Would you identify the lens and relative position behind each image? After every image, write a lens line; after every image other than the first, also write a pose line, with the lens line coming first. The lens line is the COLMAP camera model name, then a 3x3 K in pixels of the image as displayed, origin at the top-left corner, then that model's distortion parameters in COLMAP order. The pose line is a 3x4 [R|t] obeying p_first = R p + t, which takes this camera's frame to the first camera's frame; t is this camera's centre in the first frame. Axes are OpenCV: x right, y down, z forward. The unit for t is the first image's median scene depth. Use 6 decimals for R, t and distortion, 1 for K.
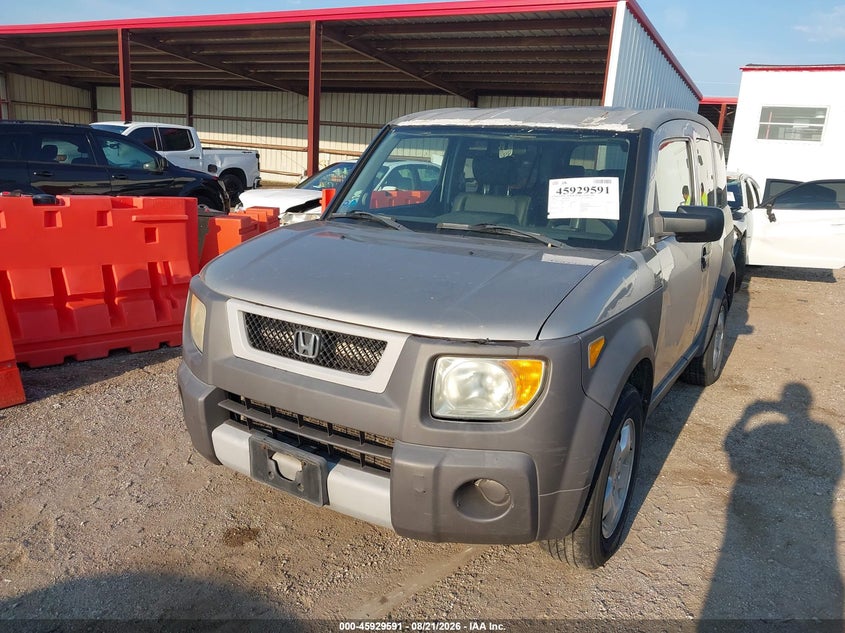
lens RADIAL K [[659.2, 0, 422.5], [0, 659.2, 316.5], [0, 0, 1]] dist [0.007987, 0.003459]
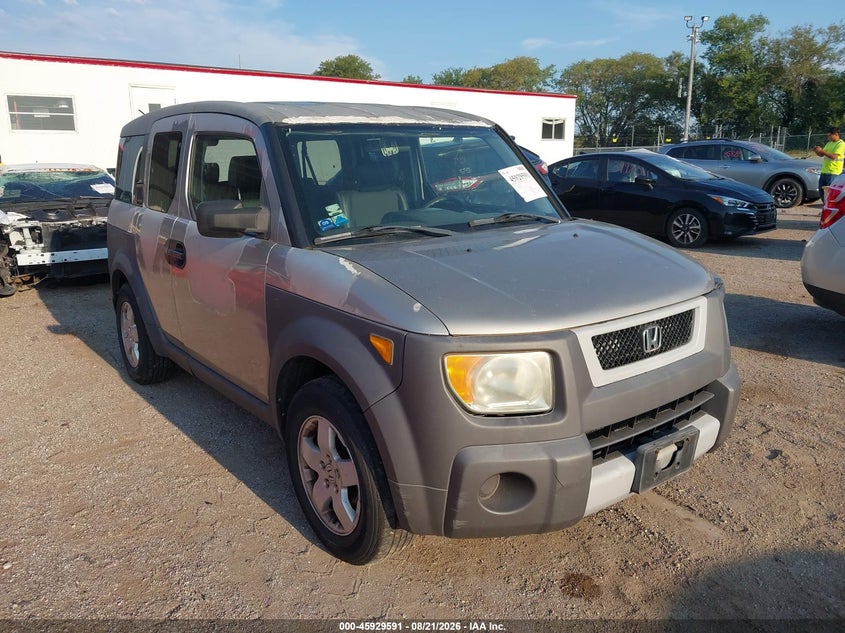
lens RADIAL K [[659.2, 0, 422.5], [0, 659.2, 316.5], [0, 0, 1]] dist [0.007987, 0.003459]
pose [[0.411103, -0.283254, 0.866465, -0.931777], [0.268235, 0.946007, 0.181990, -0.212587], [-0.871231, 0.157600, 0.464885, 0.632250]]
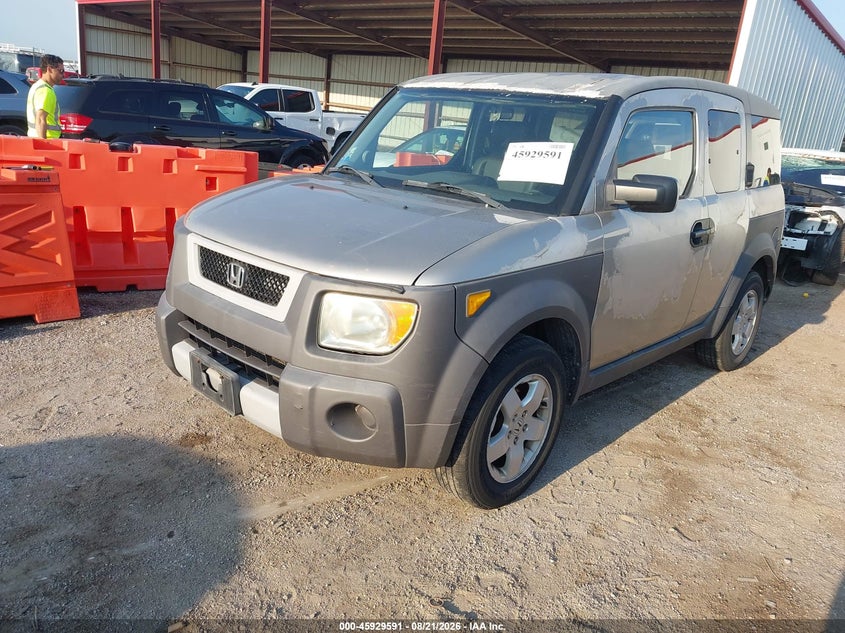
lens RADIAL K [[659.2, 0, 422.5], [0, 659.2, 316.5], [0, 0, 1]] dist [0.007987, 0.003459]
pose [[0.977888, 0.090928, -0.188326, 0.277443], [-0.082749, 0.995272, 0.050865, 0.021522], [0.192061, -0.034156, 0.980788, -0.048300]]
